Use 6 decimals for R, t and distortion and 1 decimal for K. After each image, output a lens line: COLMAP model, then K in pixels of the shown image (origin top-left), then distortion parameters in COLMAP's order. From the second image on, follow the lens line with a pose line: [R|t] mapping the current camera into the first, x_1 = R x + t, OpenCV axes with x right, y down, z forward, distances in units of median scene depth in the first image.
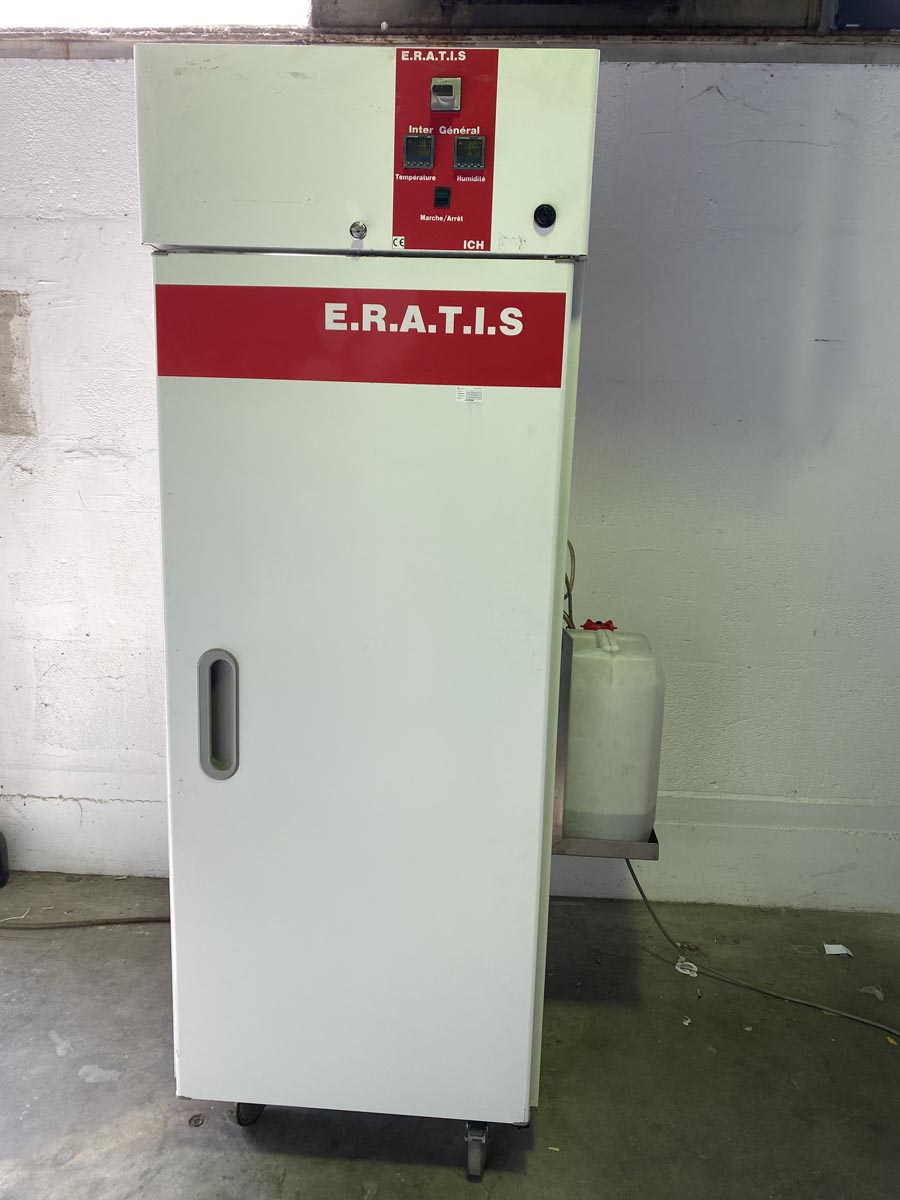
lens RADIAL K [[904.4, 0, 444.6], [0, 904.4, 597.9], [0, 0, 1]] dist [0.000494, -0.003401]
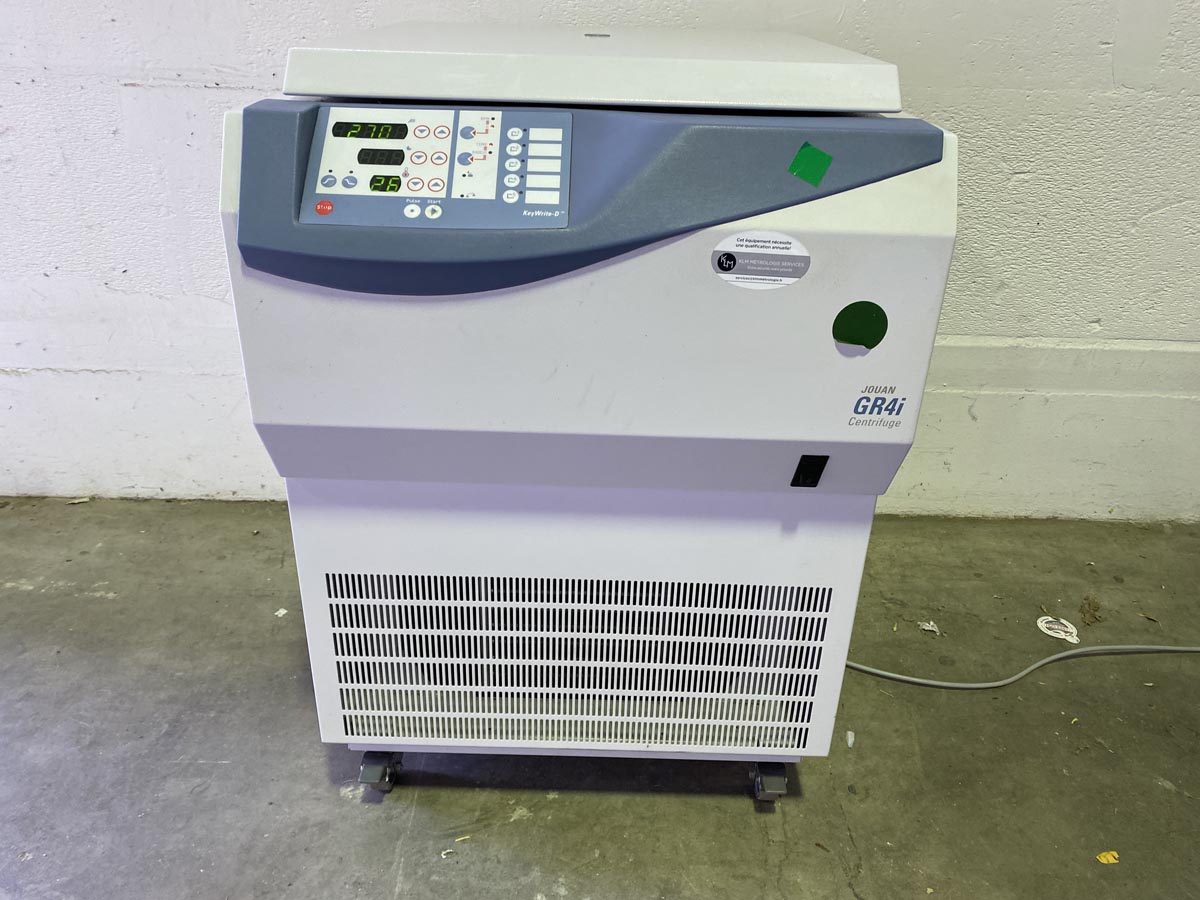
lens RADIAL K [[904.4, 0, 605.2], [0, 904.4, 449.8], [0, 0, 1]] dist [0.000494, -0.003401]
pose [[0.997774, -0.019815, 0.063676, -0.053745], [0.002616, 0.965729, 0.259538, 0.133341], [-0.066637, -0.258794, 0.963631, 0.444509]]
